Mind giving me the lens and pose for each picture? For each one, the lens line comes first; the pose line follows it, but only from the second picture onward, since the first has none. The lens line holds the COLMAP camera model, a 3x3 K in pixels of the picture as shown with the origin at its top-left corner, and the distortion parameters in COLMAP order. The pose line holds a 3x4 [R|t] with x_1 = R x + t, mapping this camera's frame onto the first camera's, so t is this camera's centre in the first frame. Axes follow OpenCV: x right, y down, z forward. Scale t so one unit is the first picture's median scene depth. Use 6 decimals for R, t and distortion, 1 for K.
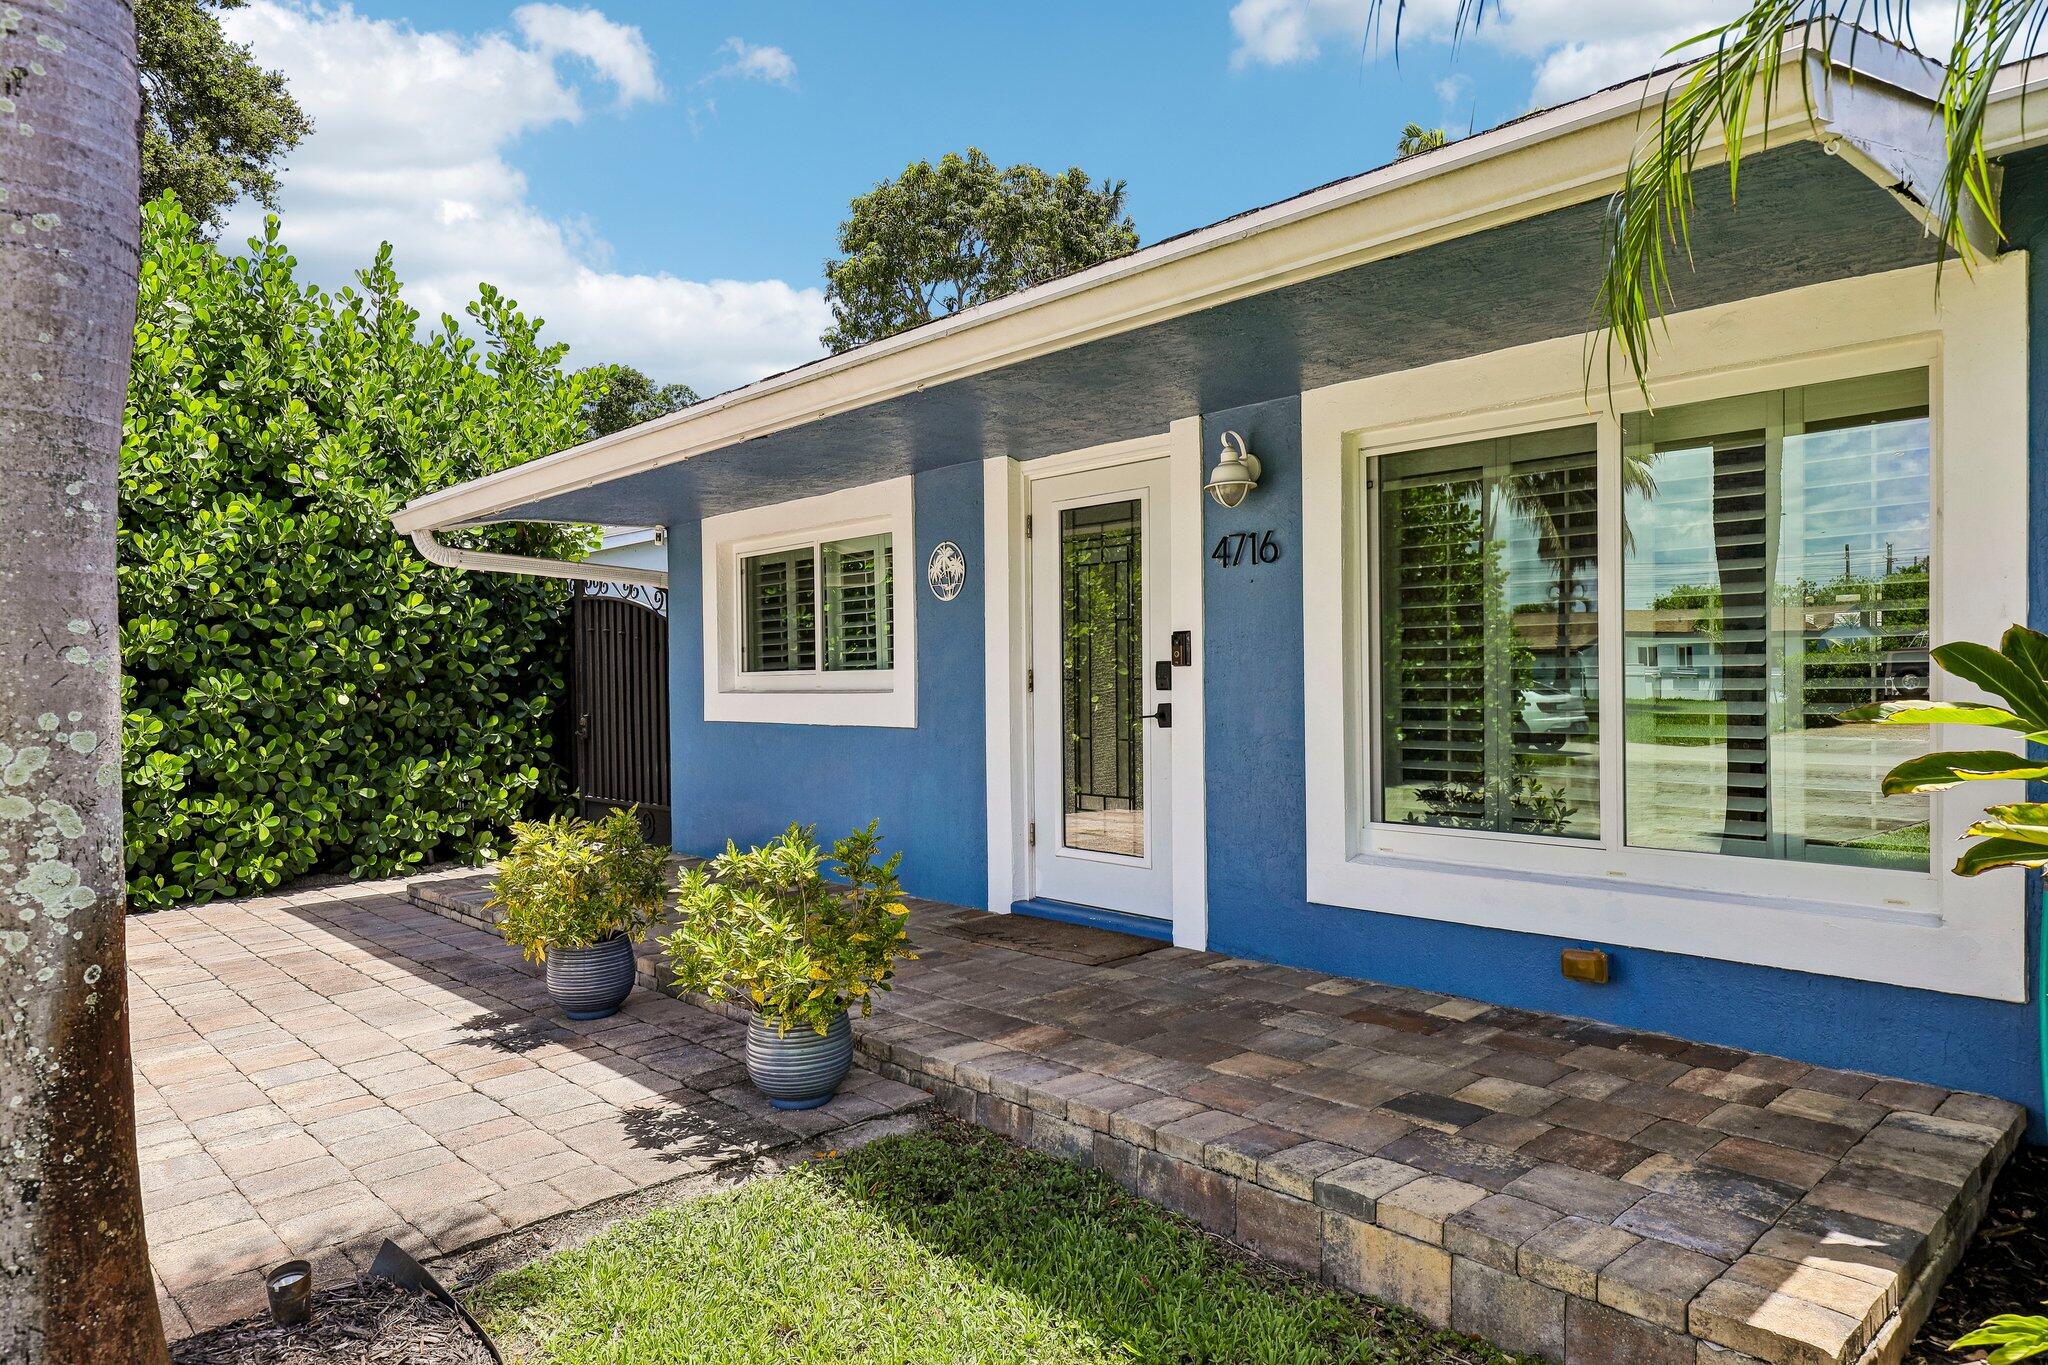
lens RADIAL K [[1287.8, 0, 1020.1], [0, 1287.8, 686.2], [0, 0, 1]] dist [-0.000979, -0.000221]
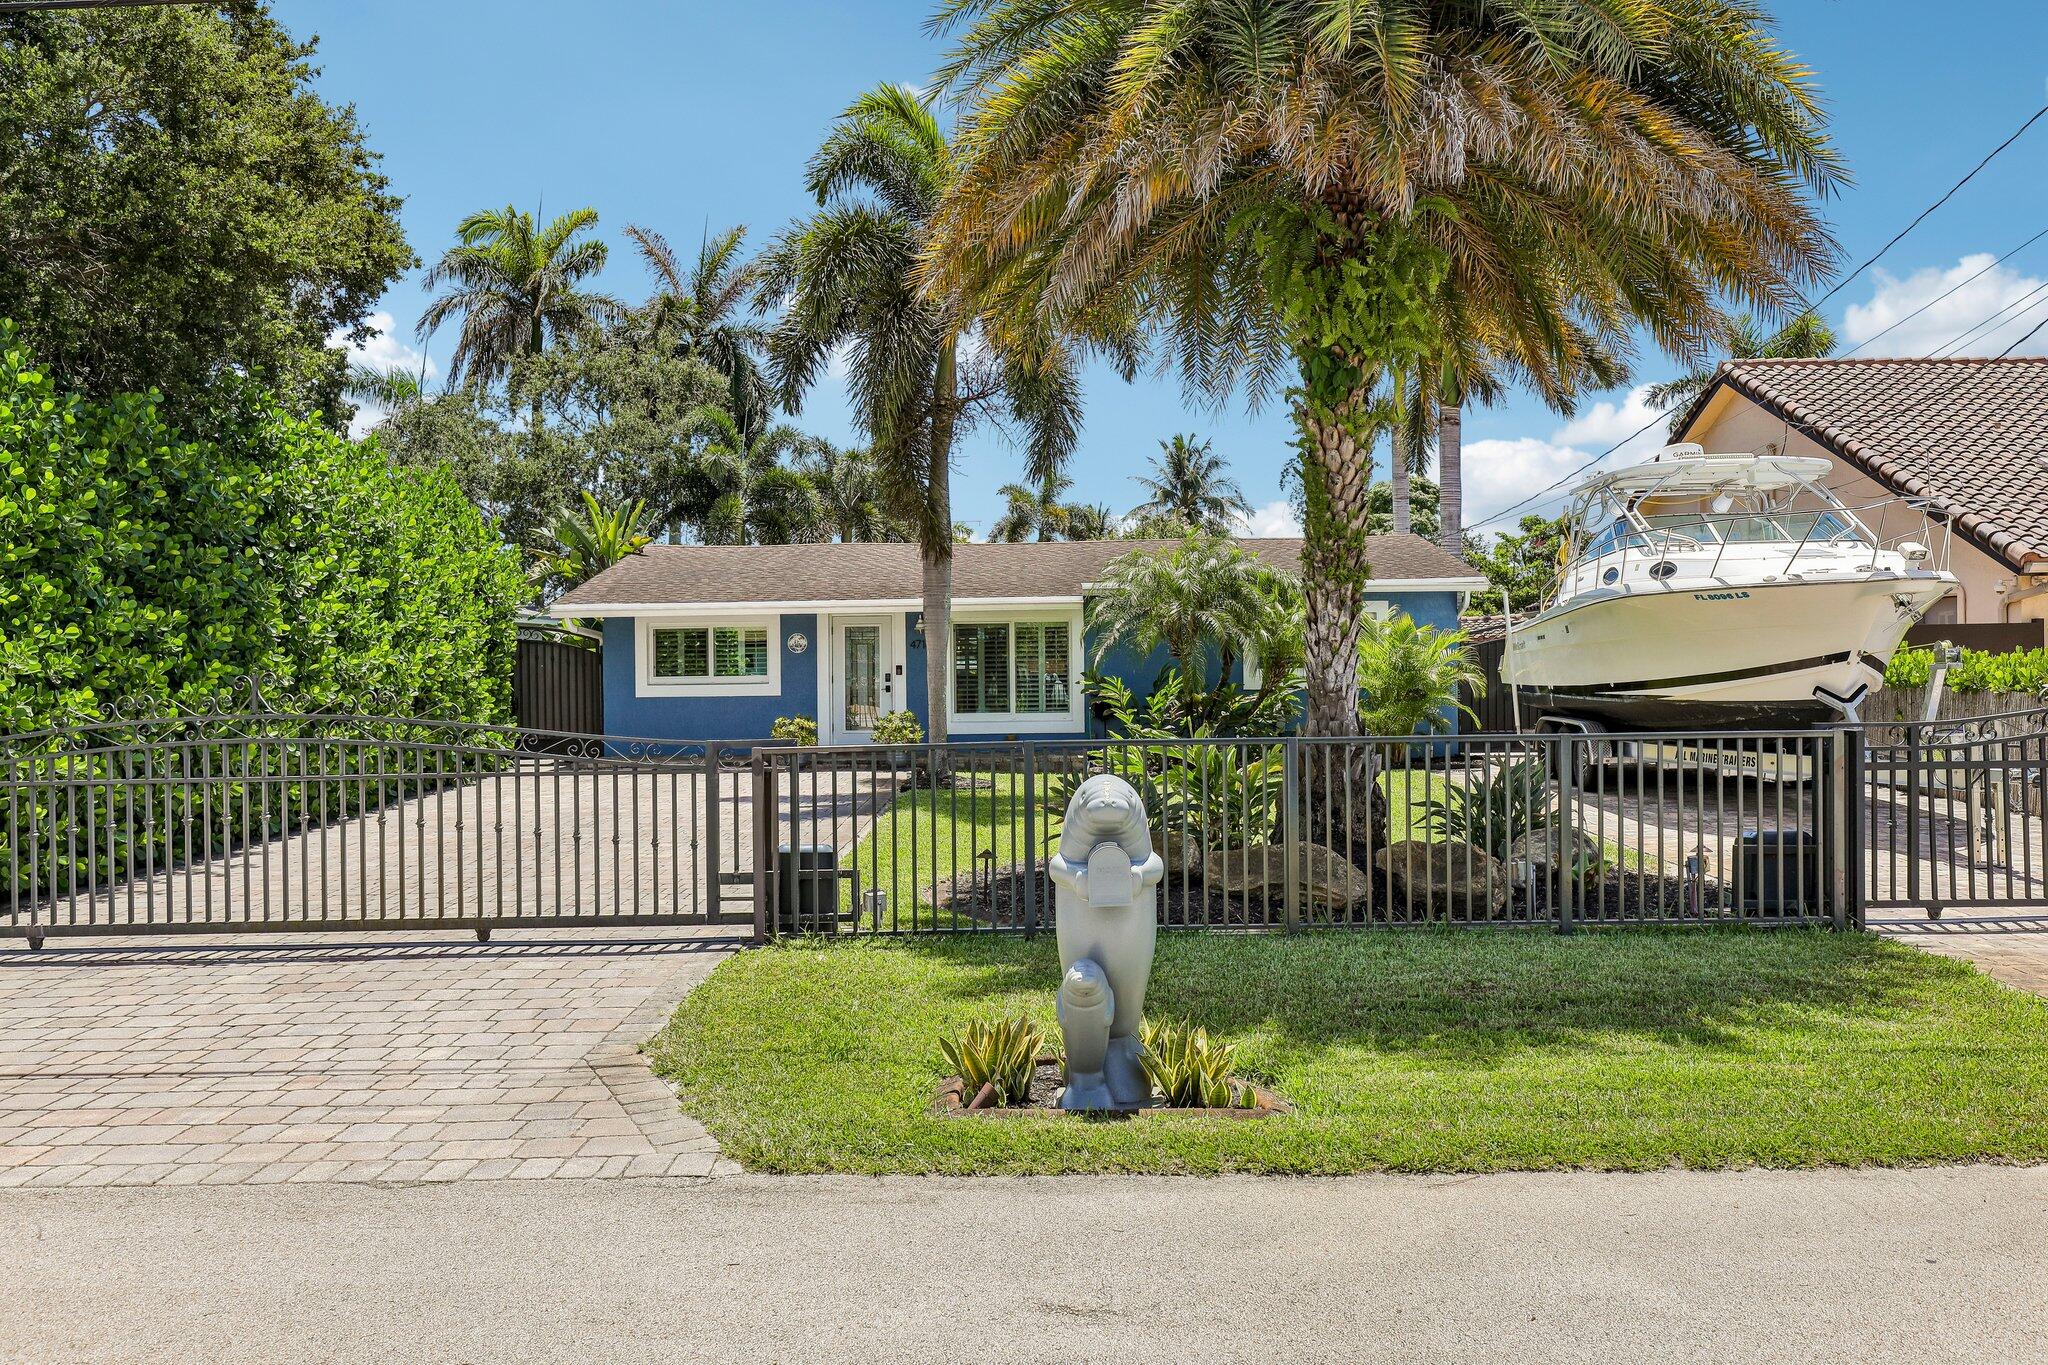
lens RADIAL K [[1549.2, 0, 1023.7], [0, 1549.2, 682.0], [0, 0, 1]] dist [0.024190, -0.000710]
pose [[0.706291, -0.000549, 0.707921, -2.513411], [0.007465, 0.999950, -0.006672, 0.033381], [-0.707882, 0.009997, 0.706260, -2.168316]]
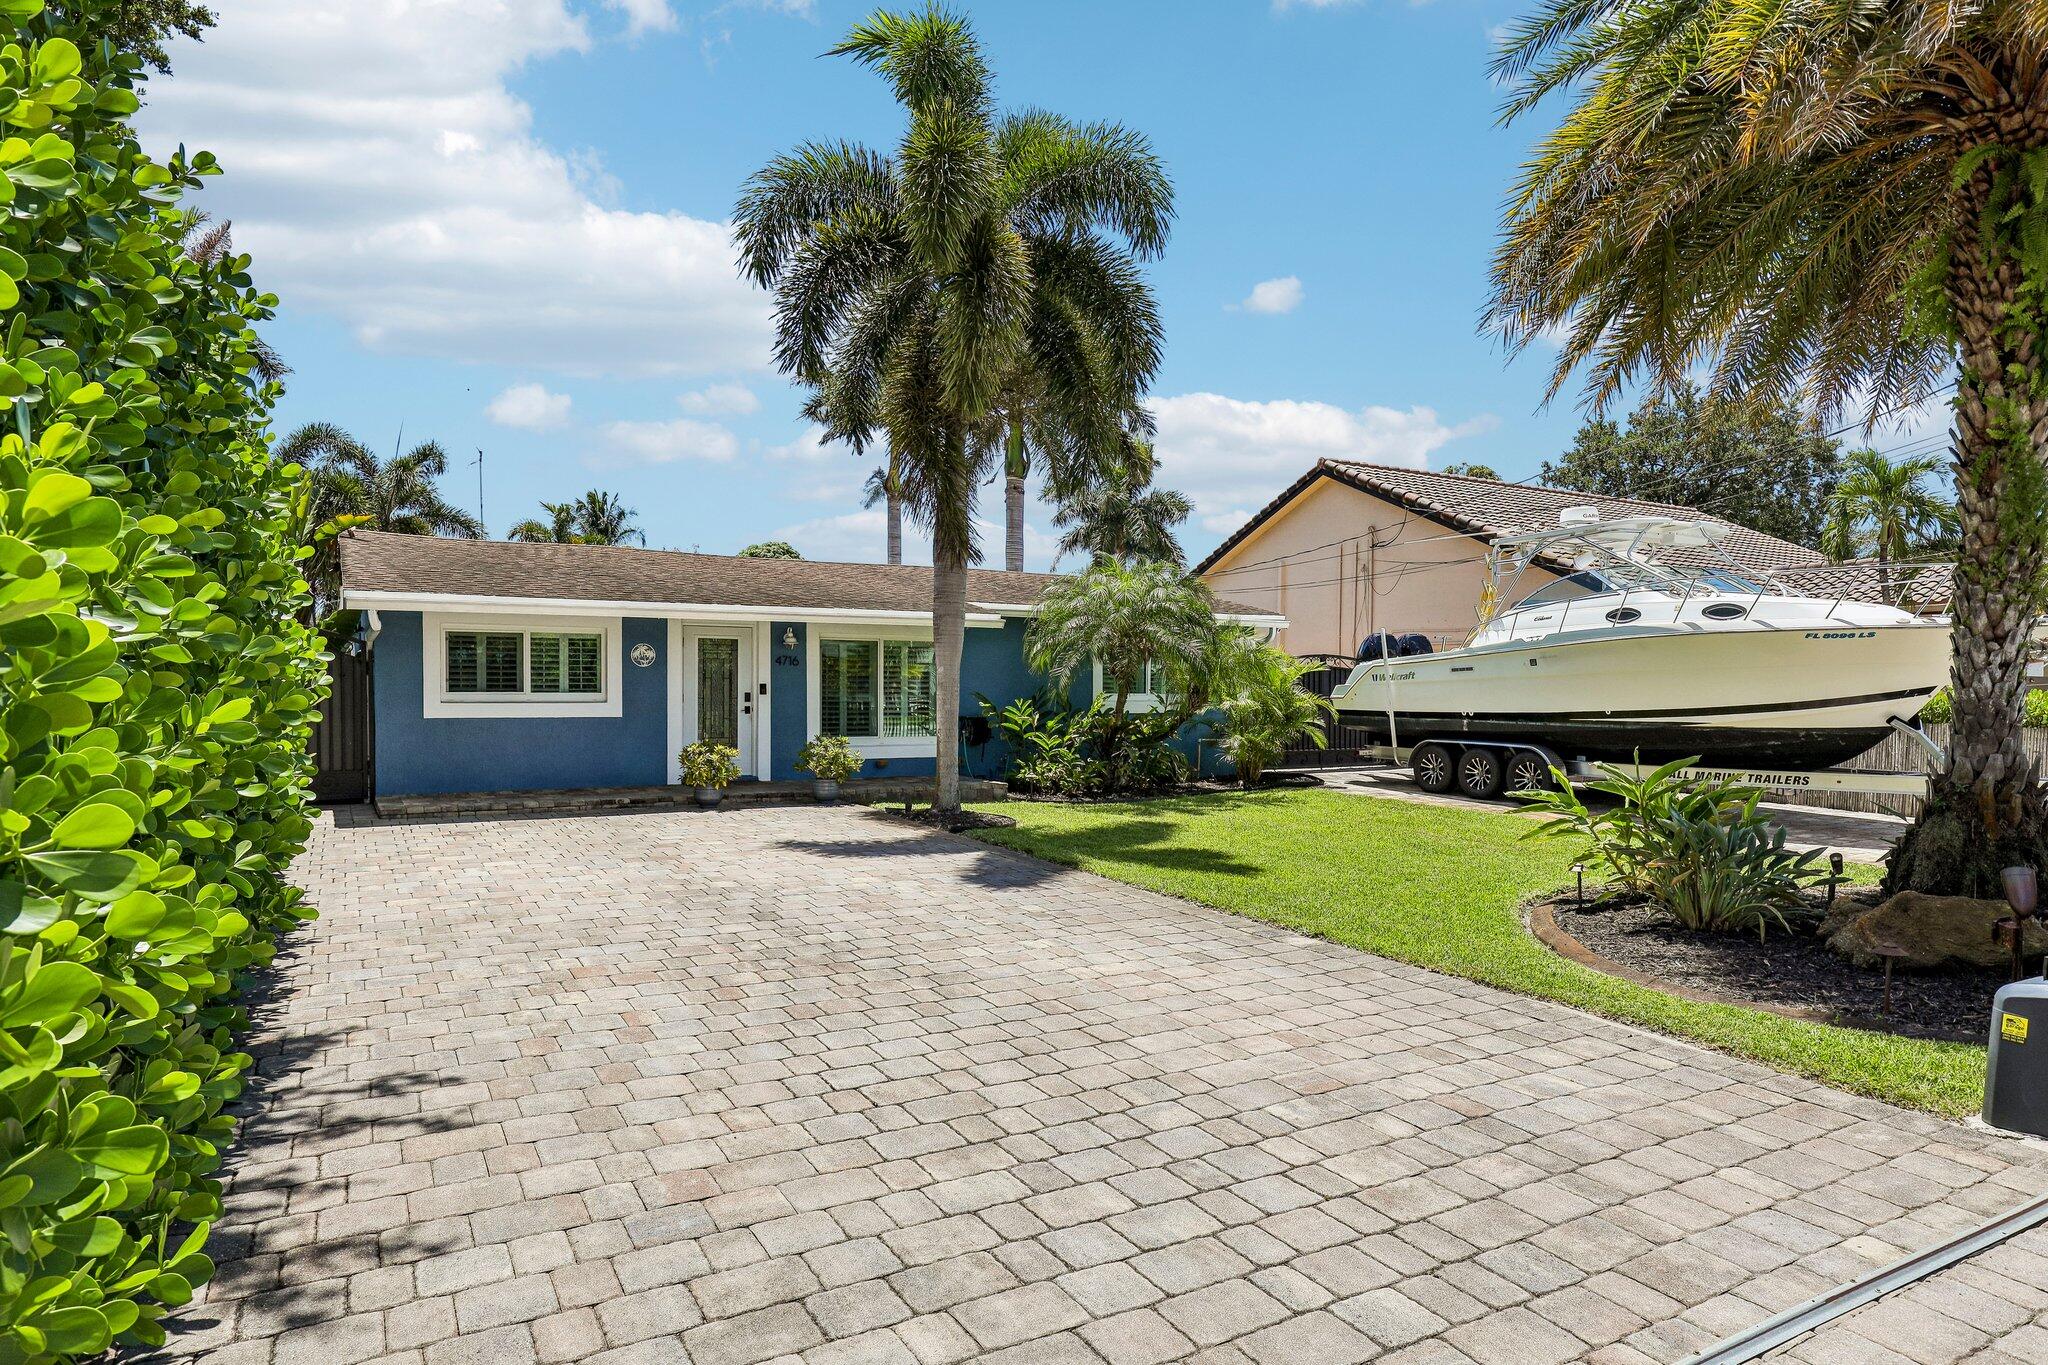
lens RADIAL K [[1190.3, 0, 1024.0], [0, 1190.3, 682.5], [0, 0, 1]] dist [-0.000717, -0.000233]
pose [[0.195849, 0.027068, 0.980260, -2.425629], [0.001309, 0.999611, -0.027864, 0.034830], [-0.980633, 0.006740, 0.195737, -0.200216]]
